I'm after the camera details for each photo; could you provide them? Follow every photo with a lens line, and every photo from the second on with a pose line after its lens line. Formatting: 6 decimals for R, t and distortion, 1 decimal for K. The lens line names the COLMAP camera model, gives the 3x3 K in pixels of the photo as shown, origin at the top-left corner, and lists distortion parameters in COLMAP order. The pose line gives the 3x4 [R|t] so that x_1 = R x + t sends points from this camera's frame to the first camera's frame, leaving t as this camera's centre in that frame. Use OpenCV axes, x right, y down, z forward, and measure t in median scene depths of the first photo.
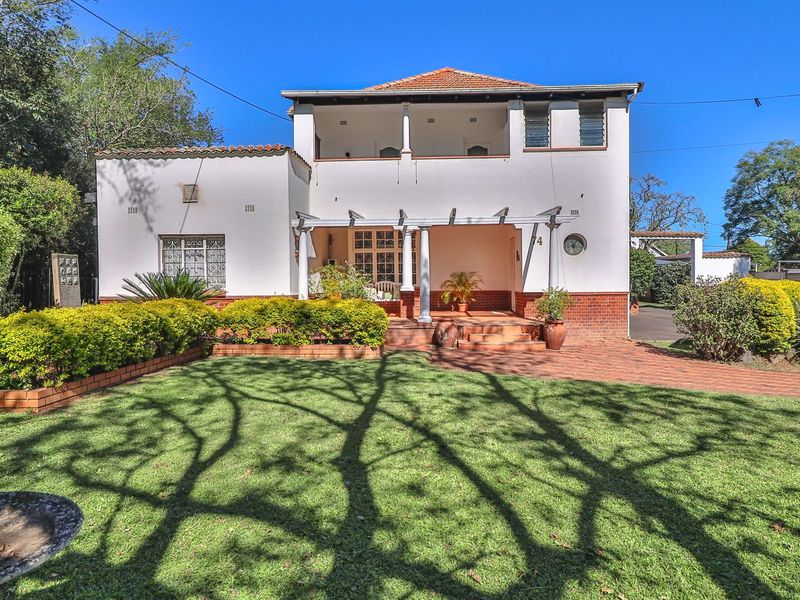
lens RADIAL K [[551.2, 0, 397.7], [0, 551.2, 295.9], [0, 0, 1]] dist [-0.001178, 0.003888]
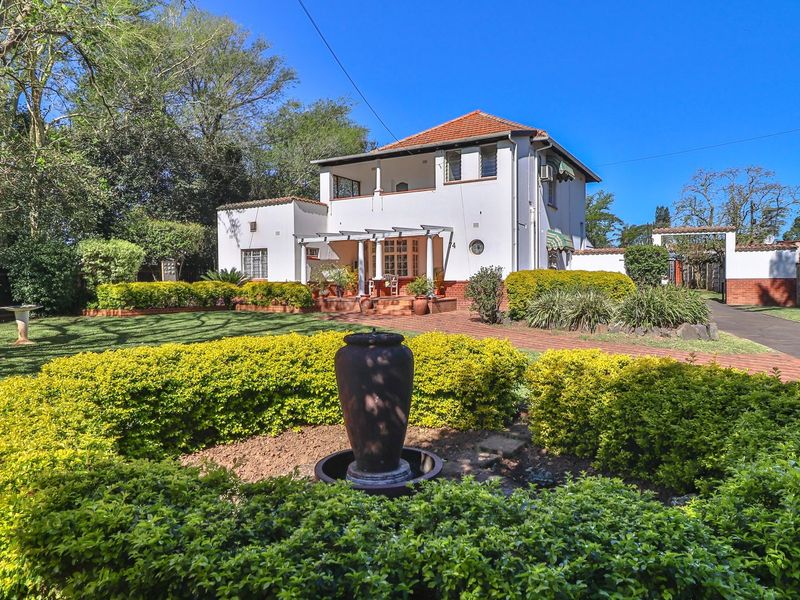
lens RADIAL K [[551.2, 0, 403.5], [0, 551.2, 300.3], [0, 0, 1]] dist [-0.001178, 0.003888]
pose [[0.880874, 0.016521, -0.473063, 0.836479], [-0.012149, 0.999851, 0.012296, 0.029311], [0.473195, -0.005084, 0.880943, -0.348673]]
